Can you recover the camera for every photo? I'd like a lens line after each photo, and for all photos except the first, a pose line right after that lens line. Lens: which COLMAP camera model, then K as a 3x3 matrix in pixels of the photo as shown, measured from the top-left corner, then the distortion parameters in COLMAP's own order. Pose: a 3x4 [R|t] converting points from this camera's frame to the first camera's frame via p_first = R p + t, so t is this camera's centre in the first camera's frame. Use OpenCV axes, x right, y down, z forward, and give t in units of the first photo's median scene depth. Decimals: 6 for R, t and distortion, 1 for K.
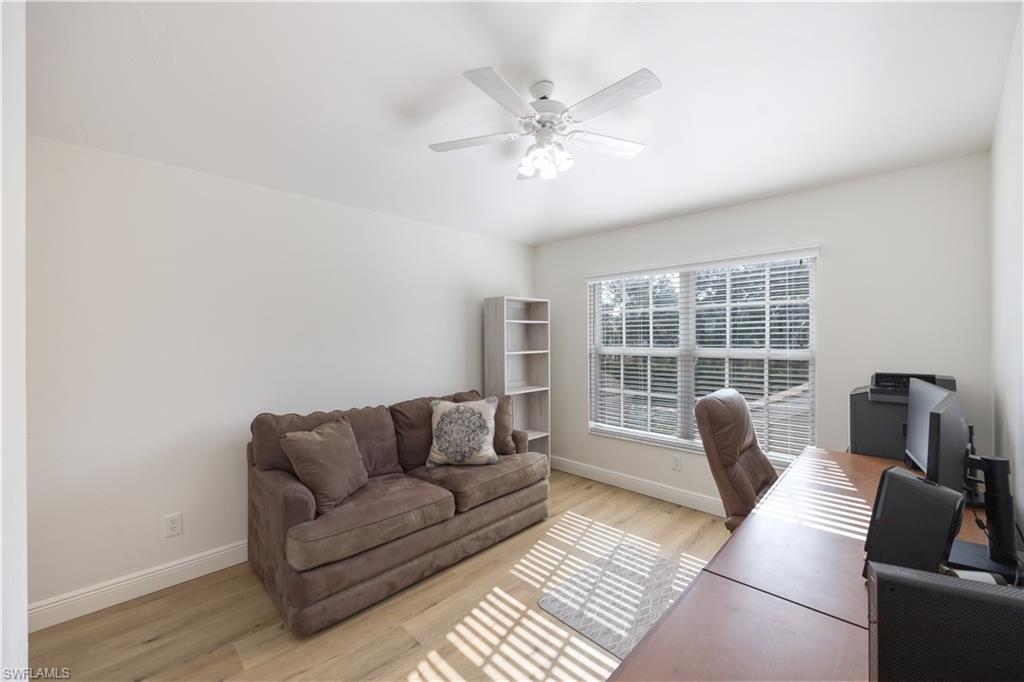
lens RADIAL K [[408.4, 0, 514.4], [0, 408.4, 337.1], [0, 0, 1]] dist [-0.005815, 0.000533]
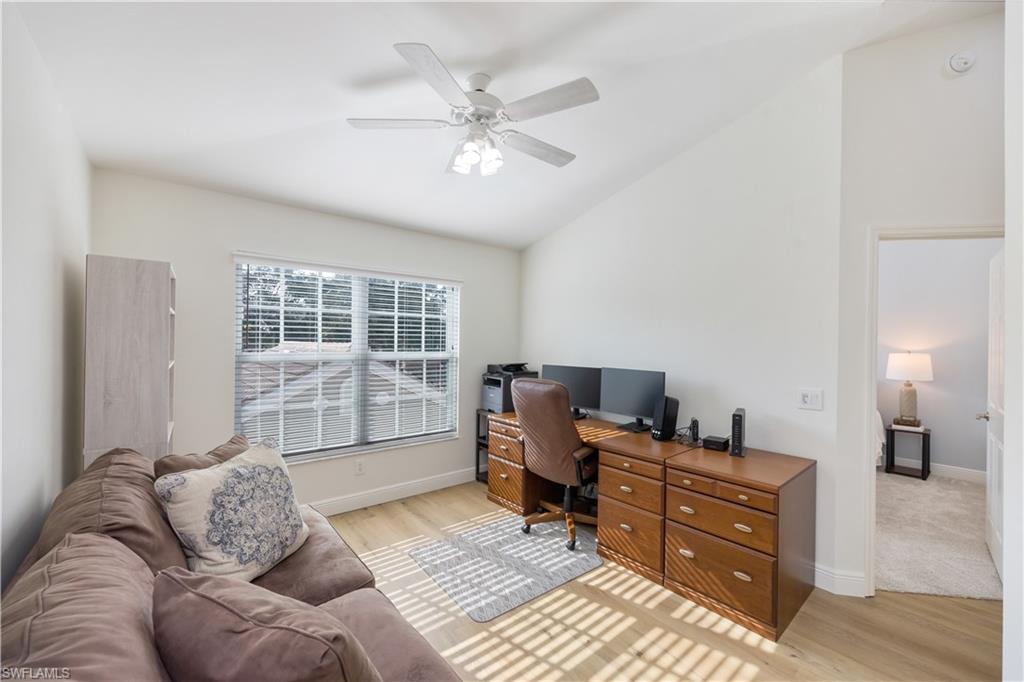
lens RADIAL K [[408.4, 0, 514.0], [0, 408.4, 344.0], [0, 0, 1]] dist [-0.005815, 0.000533]
pose [[0.093168, 0.004206, 0.995642, -0.648861], [-0.014632, 0.999889, -0.002854, 0.004323], [-0.995543, -0.014302, 0.093219, 0.618643]]
